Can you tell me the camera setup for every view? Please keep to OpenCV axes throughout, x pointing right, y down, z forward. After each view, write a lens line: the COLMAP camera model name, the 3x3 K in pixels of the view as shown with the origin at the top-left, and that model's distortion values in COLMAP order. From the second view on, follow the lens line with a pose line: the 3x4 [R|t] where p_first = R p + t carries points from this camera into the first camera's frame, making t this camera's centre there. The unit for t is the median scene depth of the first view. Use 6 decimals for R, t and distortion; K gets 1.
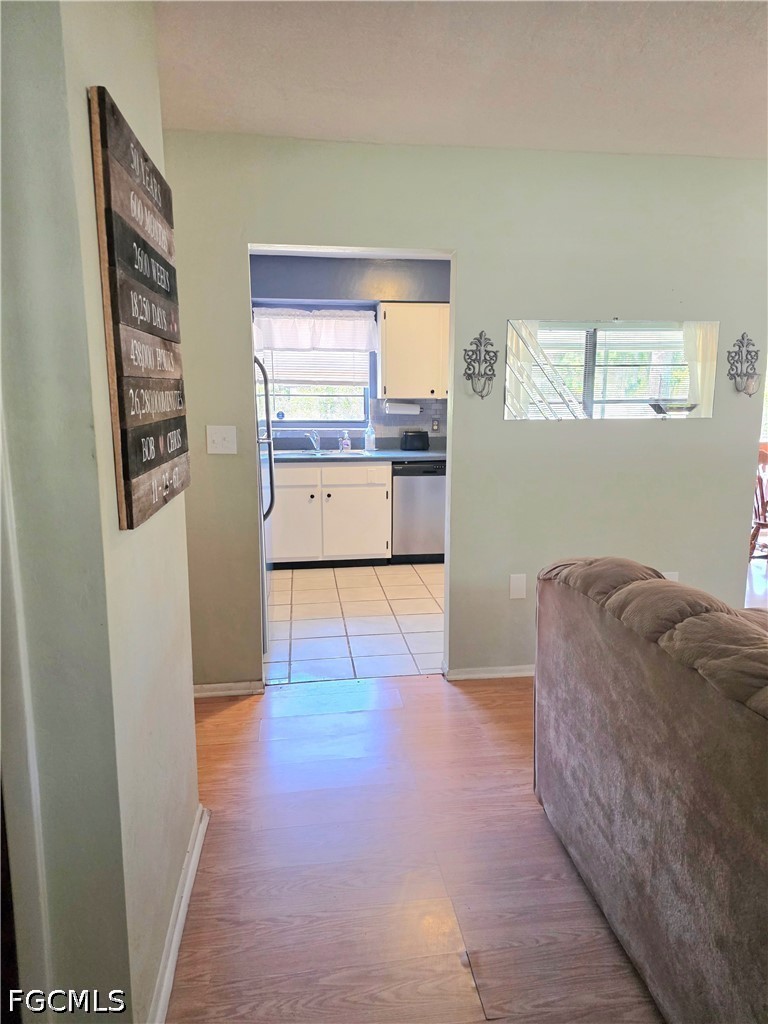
lens RADIAL K [[667.7, 0, 384.0], [0, 667.7, 512.0], [0, 0, 1]] dist [0.034778, -0.006079]
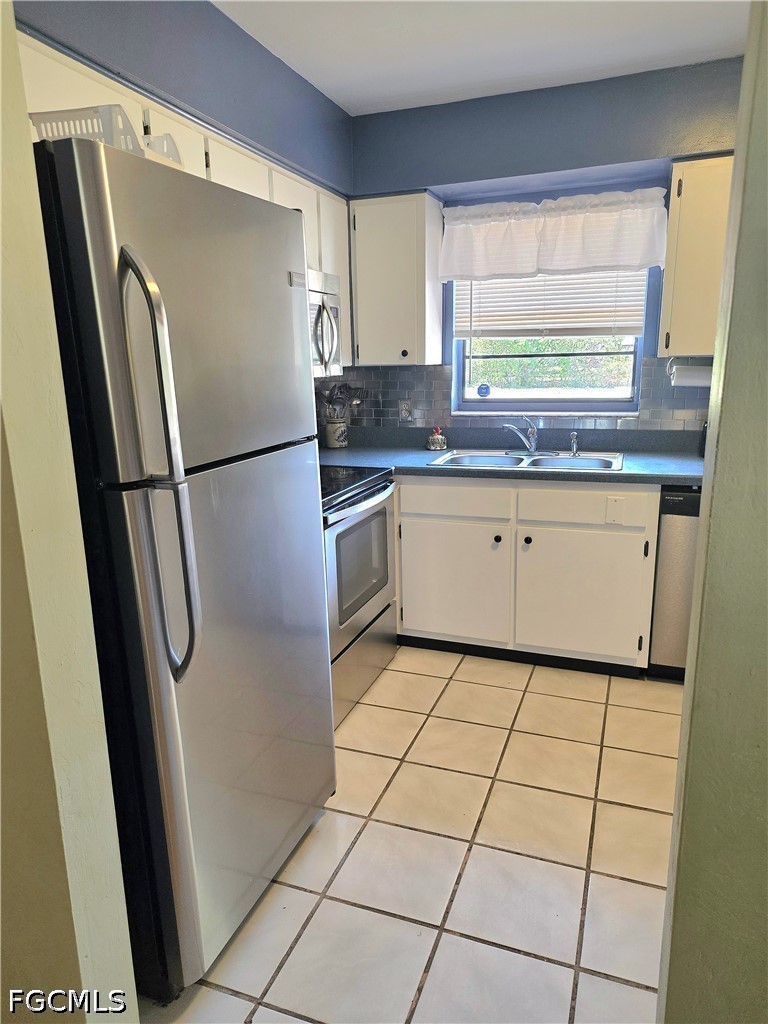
lens RADIAL K [[667.7, 0, 384.0], [0, 667.7, 512.0], [0, 0, 1]] dist [0.034778, -0.006079]
pose [[0.881678, 0.086381, -0.463877, 0.060193], [-0.061172, 0.995729, 0.069153, -0.073127], [0.467870, -0.032594, 0.883196, 0.434030]]
